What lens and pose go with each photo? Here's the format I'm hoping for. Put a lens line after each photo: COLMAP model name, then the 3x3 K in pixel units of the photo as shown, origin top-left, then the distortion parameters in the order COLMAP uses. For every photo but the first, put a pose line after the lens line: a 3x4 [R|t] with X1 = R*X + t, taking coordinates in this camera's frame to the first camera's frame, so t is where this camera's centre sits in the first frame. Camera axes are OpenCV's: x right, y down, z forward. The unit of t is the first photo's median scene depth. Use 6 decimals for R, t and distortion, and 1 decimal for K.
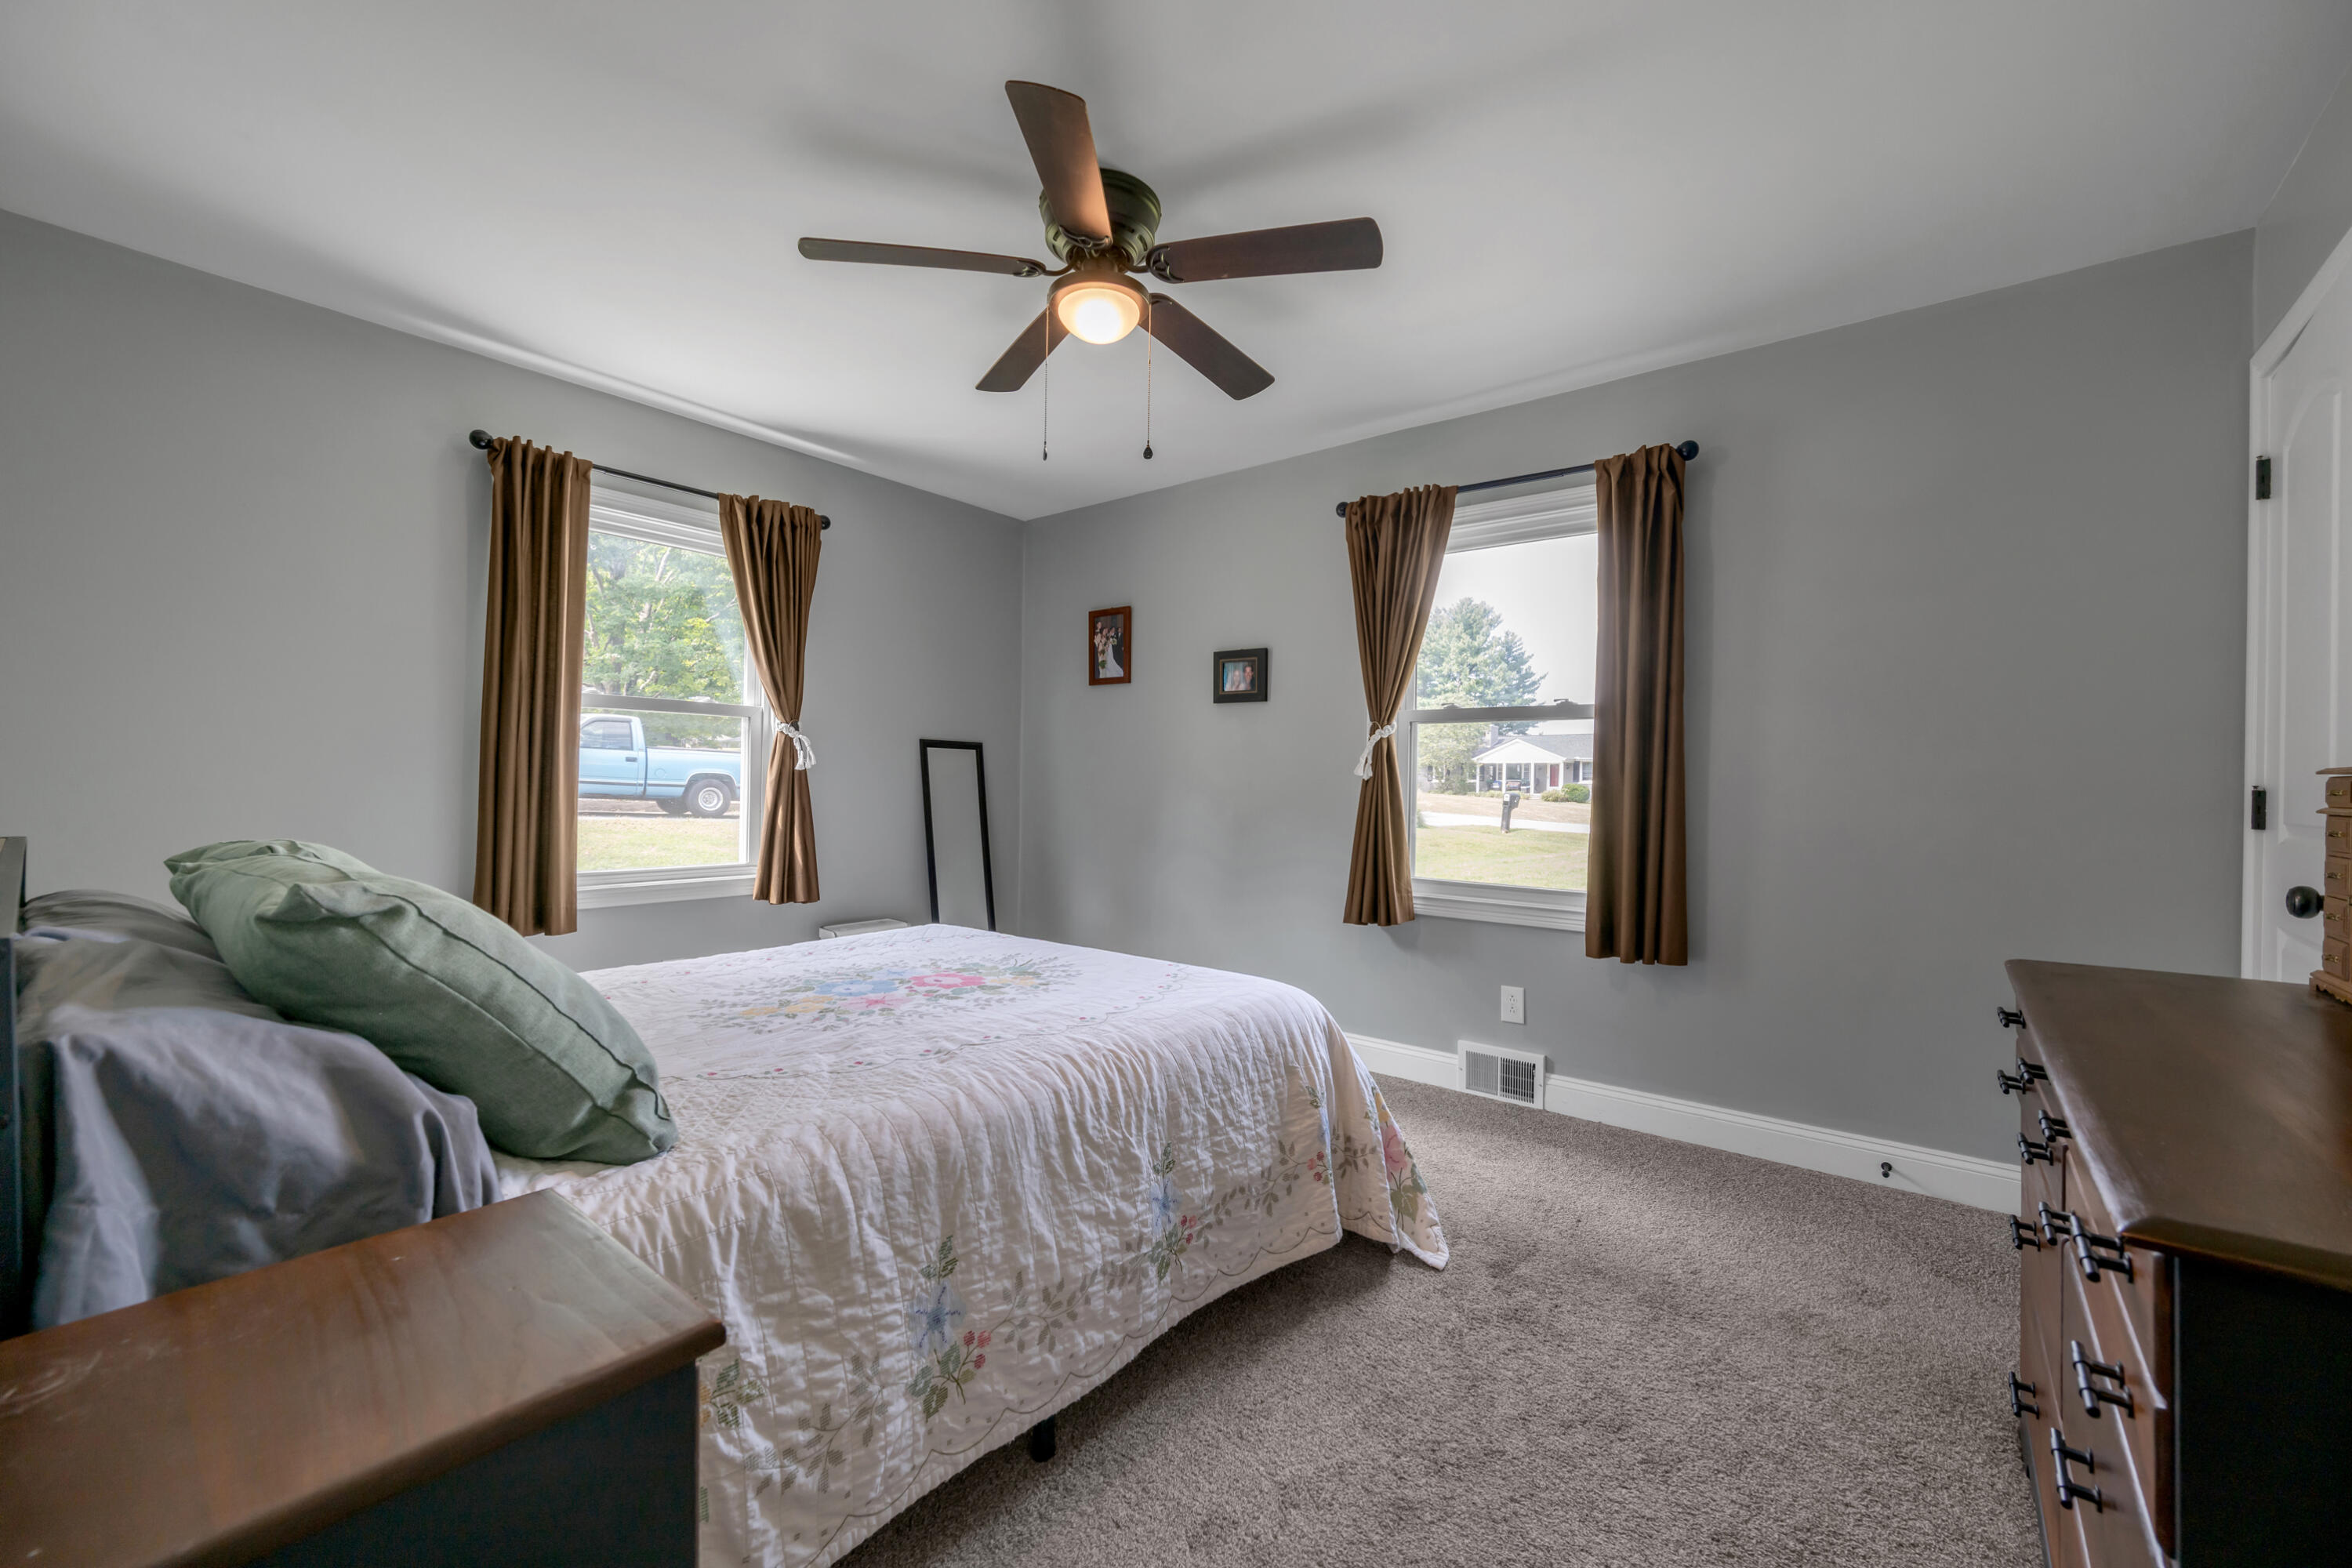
lens RADIAL K [[938.8, 0, 1179.8], [0, 938.8, 780.8], [0, 0, 1]] dist [-0.002844, -0.000598]
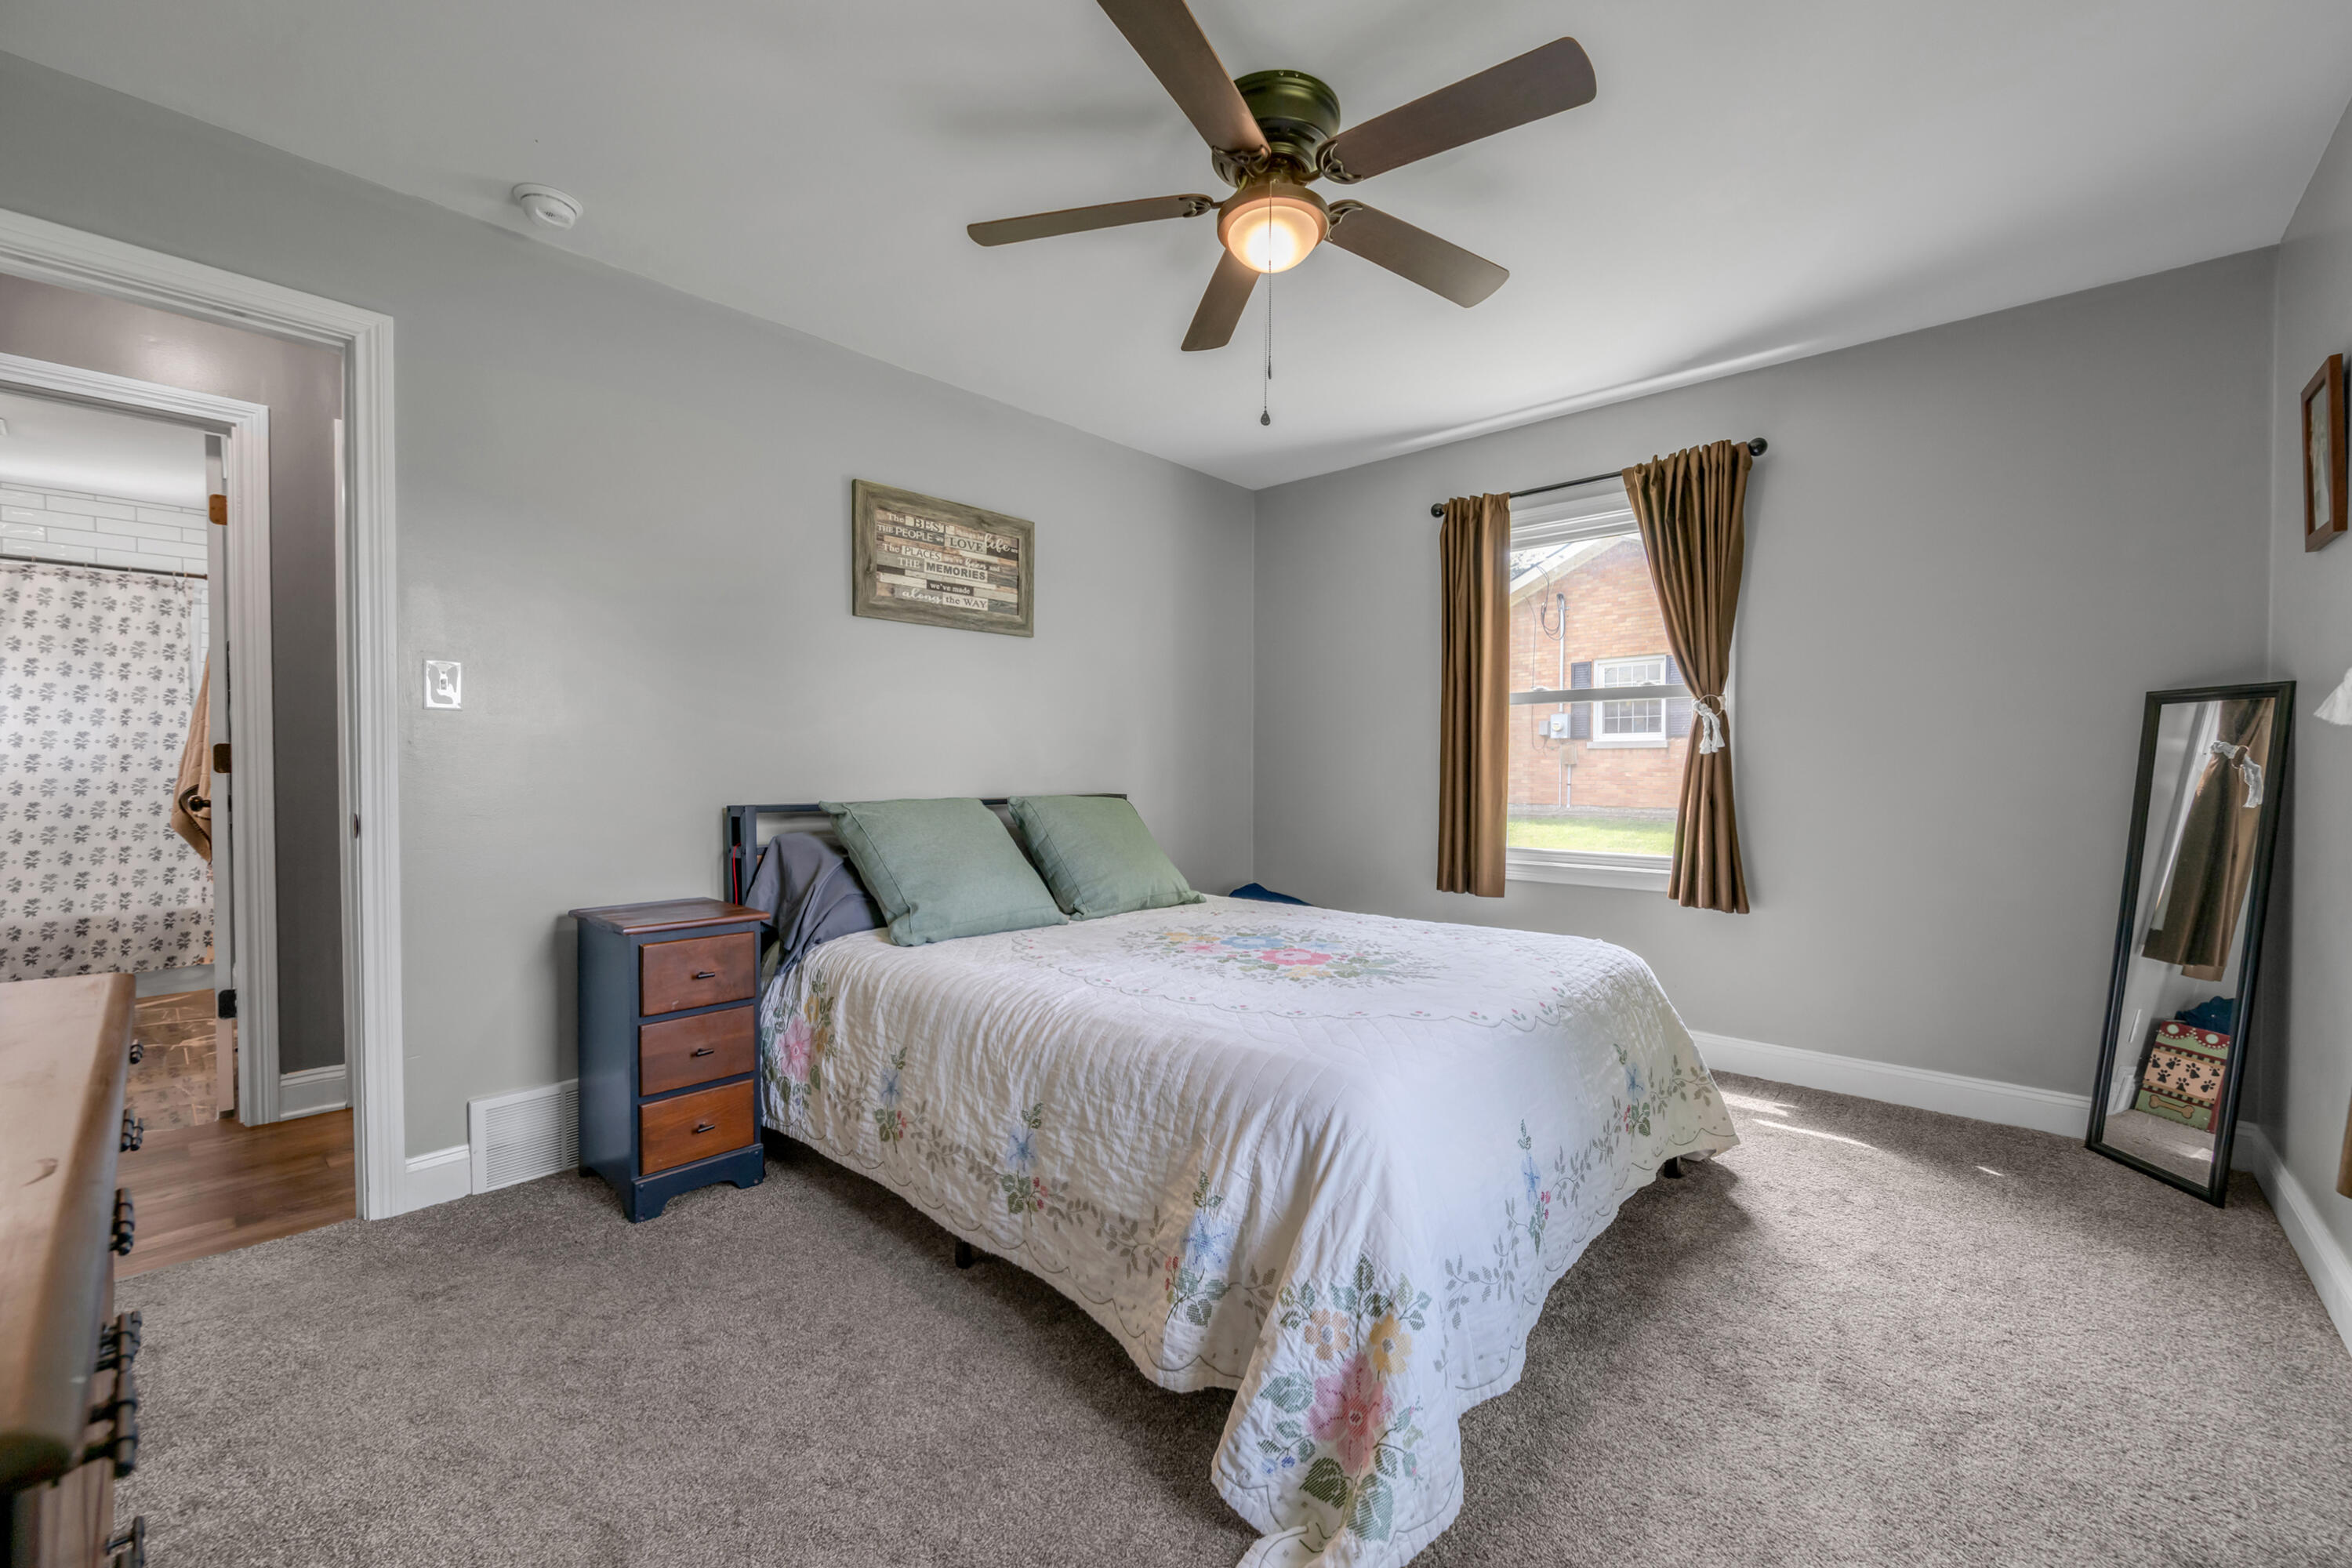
lens RADIAL K [[938.8, 0, 1165.6], [0, 938.8, 783.2], [0, 0, 1]] dist [-0.002844, -0.000598]
pose [[-0.064338, 0.006191, -0.997909, 1.054162], [-0.000452, 0.999980, 0.006233, 0.021904], [0.997928, 0.000852, -0.064333, 1.239513]]
